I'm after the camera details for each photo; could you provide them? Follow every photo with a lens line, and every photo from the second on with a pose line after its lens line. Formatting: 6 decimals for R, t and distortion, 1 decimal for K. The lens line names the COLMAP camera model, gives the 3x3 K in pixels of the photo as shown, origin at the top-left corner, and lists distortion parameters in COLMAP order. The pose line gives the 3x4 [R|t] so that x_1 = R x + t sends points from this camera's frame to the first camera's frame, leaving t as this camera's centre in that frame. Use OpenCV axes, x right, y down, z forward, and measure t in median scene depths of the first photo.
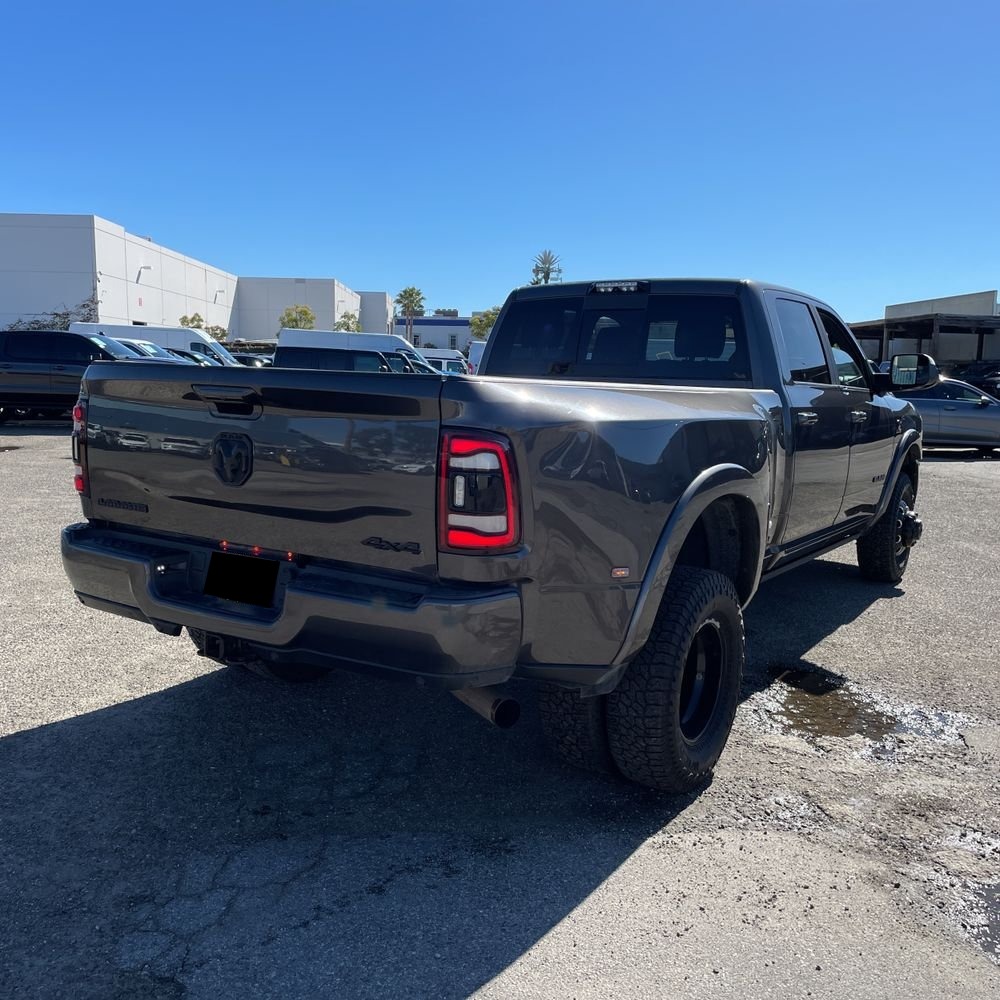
lens RADIAL K [[1008.1, 0, 500.0], [0, 1008.1, 500.0], [0, 0, 1]] dist [0.092866, -0.145776]
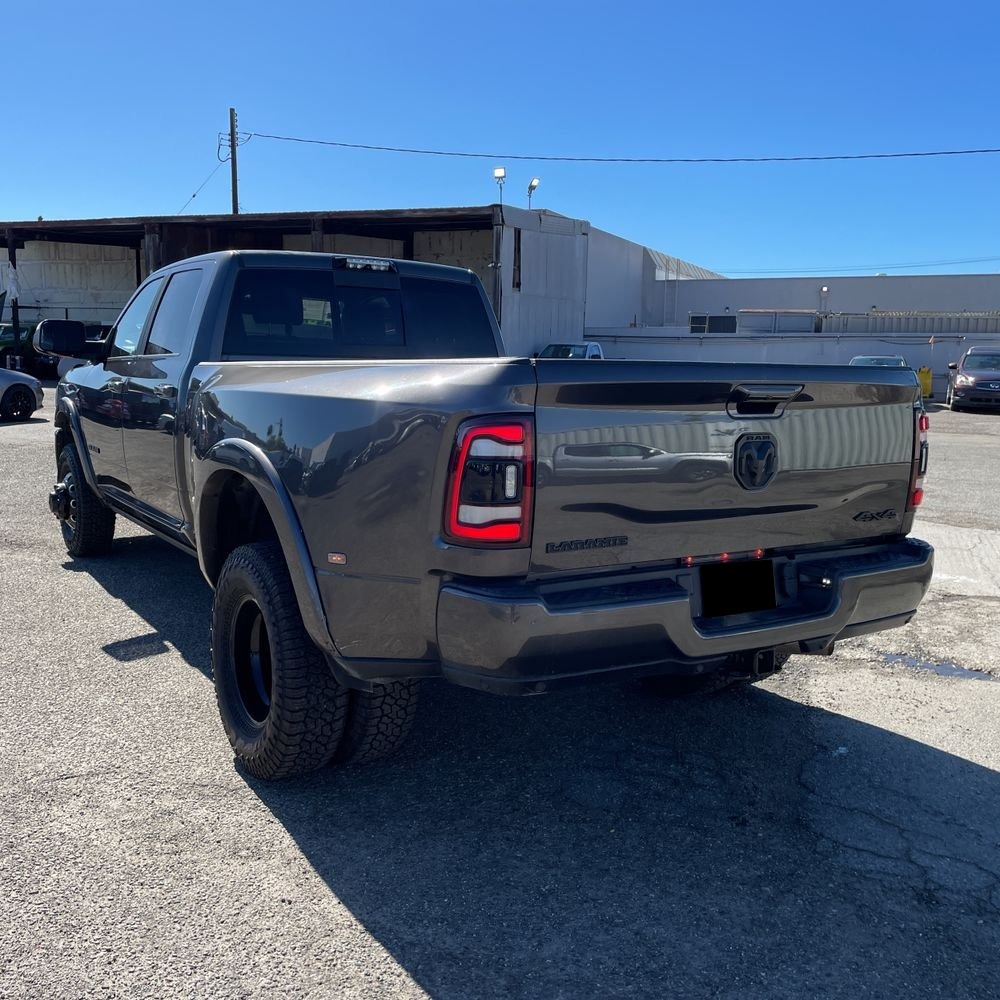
lens RADIAL K [[1008.1, 0, 500.0], [0, 1008.1, 500.0], [0, 0, 1]] dist [0.092866, -0.145776]
pose [[0.411991, -0.150965, 0.898595, -1.121730], [0.107368, 0.987353, 0.116650, -0.129591], [-0.904840, 0.048422, 0.422989, 0.762656]]
